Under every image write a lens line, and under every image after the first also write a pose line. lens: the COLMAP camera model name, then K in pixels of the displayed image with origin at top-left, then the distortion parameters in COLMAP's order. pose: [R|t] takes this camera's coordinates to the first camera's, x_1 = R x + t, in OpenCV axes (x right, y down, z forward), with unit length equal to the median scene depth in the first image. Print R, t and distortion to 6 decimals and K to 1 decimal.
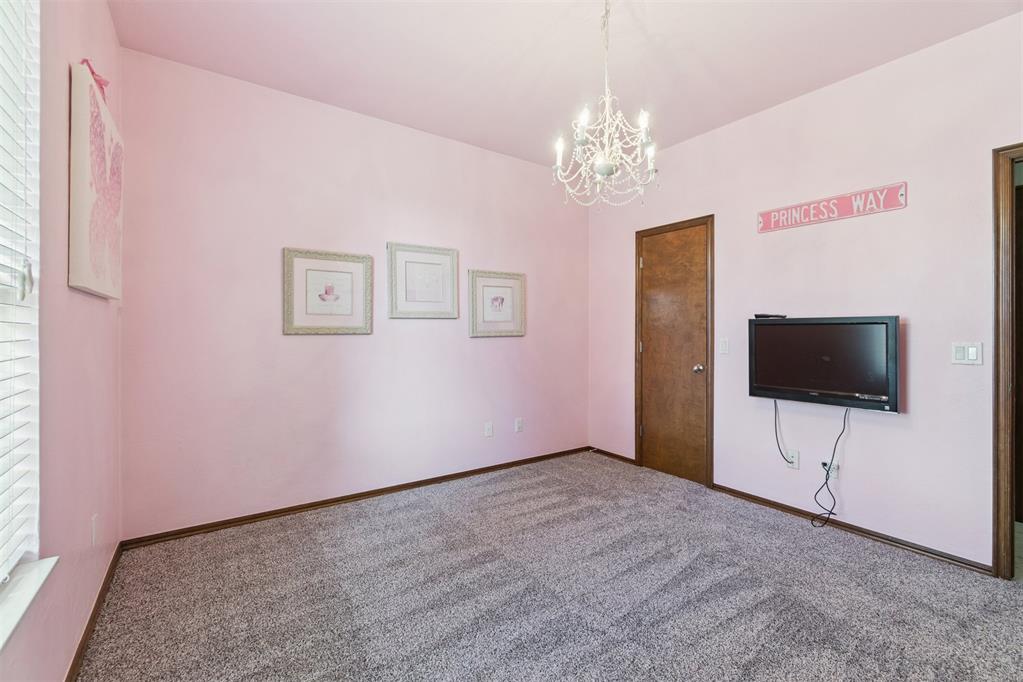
lens RADIAL K [[439.4, 0, 513.6], [0, 439.4, 334.7], [0, 0, 1]] dist [-0.003186, 0.000777]
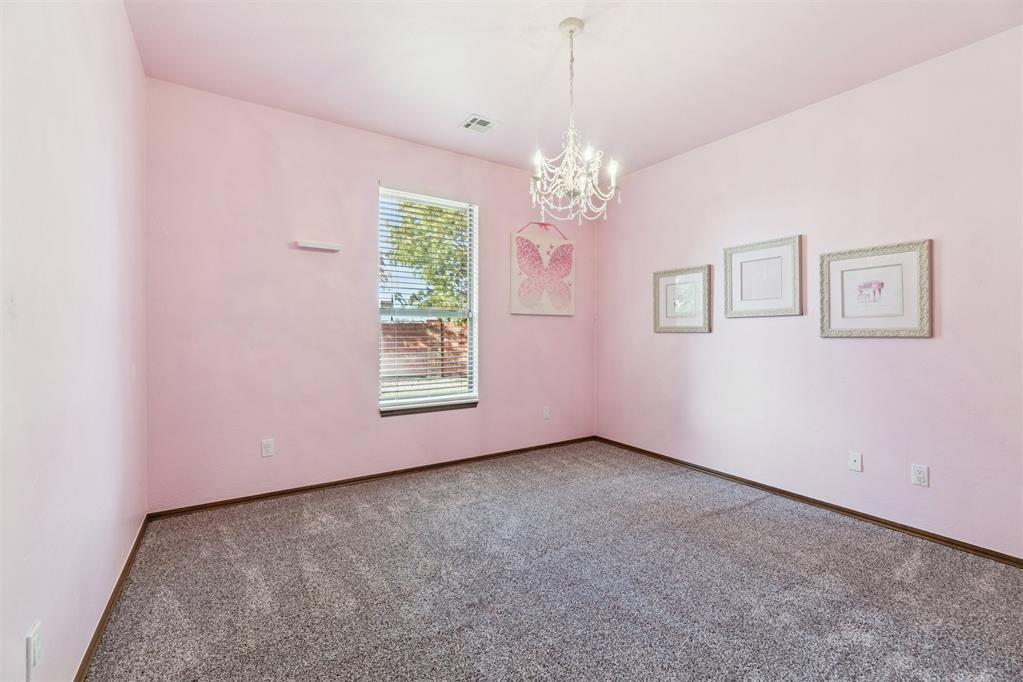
lens RADIAL K [[439.4, 0, 513.6], [0, 439.4, 334.7], [0, 0, 1]] dist [-0.003186, 0.000777]
pose [[-0.033981, 0.007911, -0.999391, 0.821491], [-0.009593, 0.999920, 0.008241, -0.000101], [0.999376, 0.009868, -0.033903, 0.513710]]
